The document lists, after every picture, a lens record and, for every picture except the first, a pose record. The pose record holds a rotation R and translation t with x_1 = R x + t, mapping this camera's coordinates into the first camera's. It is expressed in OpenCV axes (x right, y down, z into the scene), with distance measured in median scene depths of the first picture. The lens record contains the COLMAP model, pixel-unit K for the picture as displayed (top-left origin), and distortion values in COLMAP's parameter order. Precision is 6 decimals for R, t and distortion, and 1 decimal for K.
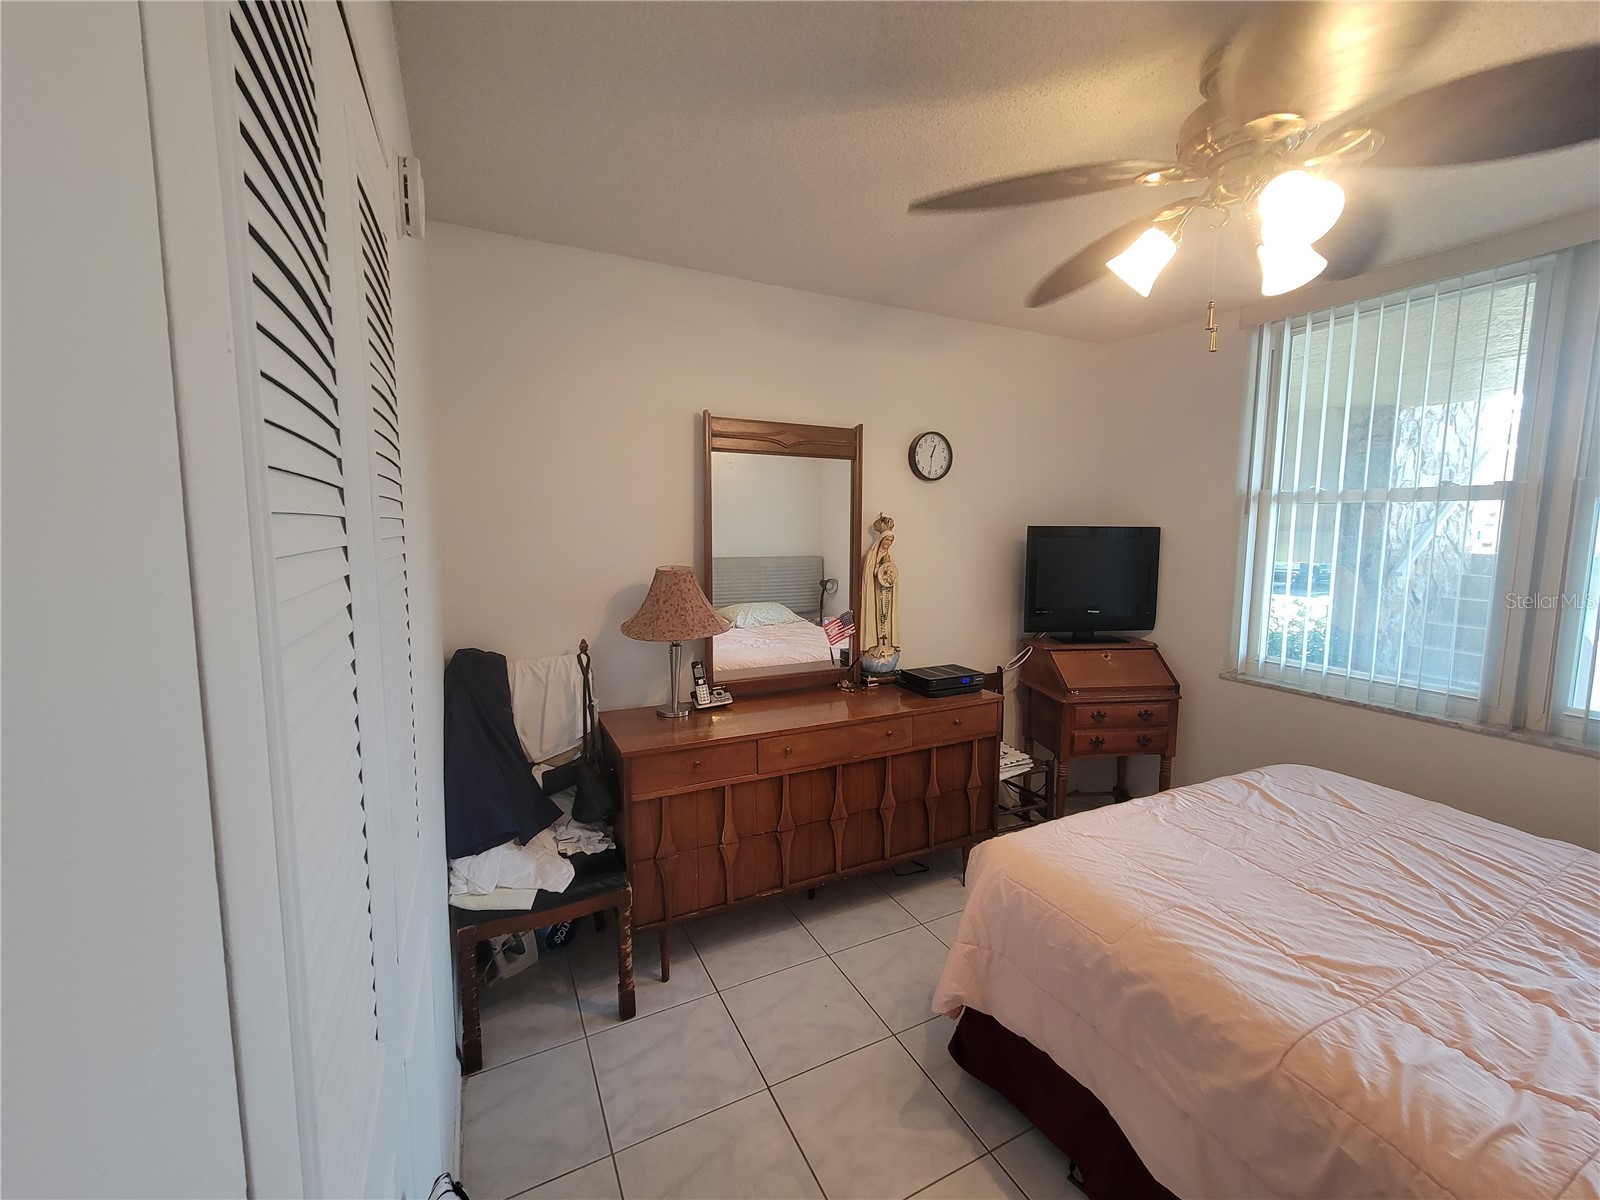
lens RADIAL K [[653.9, 0, 798.4], [0, 653.9, 598.0], [0, 0, 1]] dist [0.000446, -0.000296]
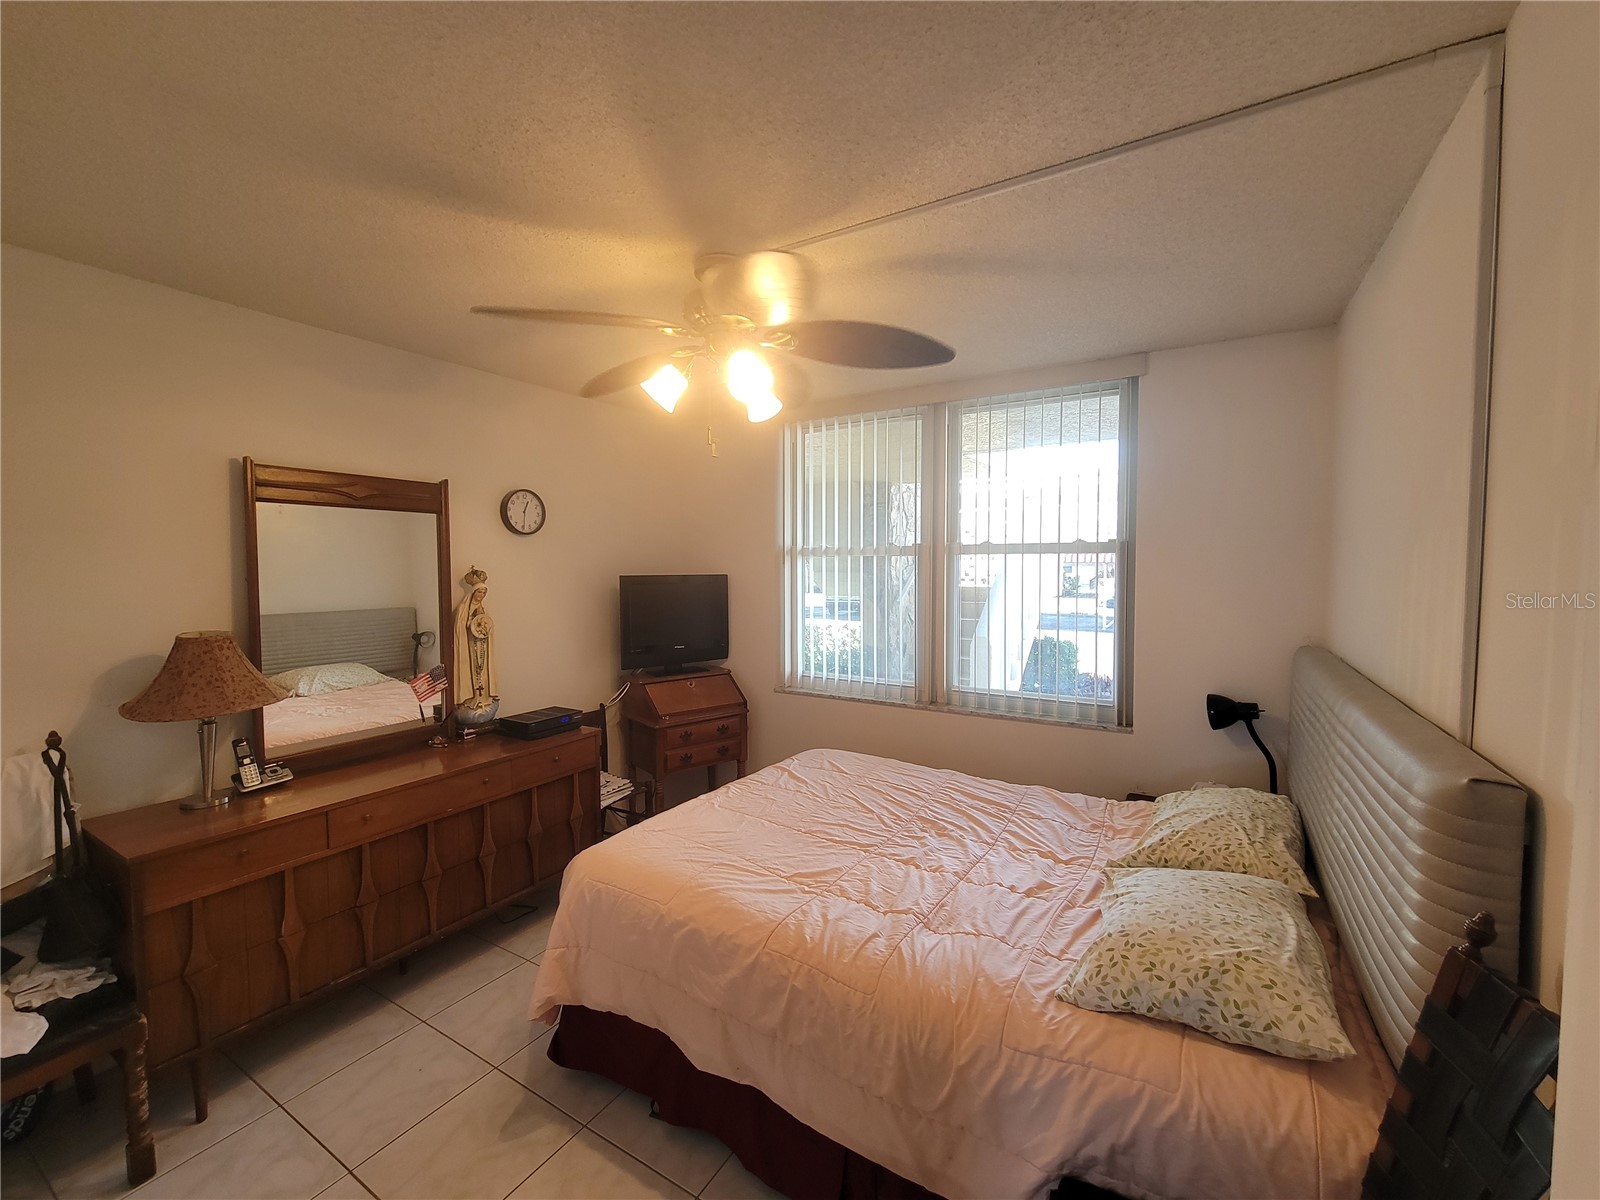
lens RADIAL K [[653.9, 0, 804.9], [0, 653.9, 592.4], [0, 0, 1]] dist [0.000446, -0.000296]
pose [[0.843626, -0.029715, 0.536108, 0.021213], [0.067962, 0.996346, -0.051721, -0.001503], [-0.532613, 0.080069, 0.842563, -0.173797]]
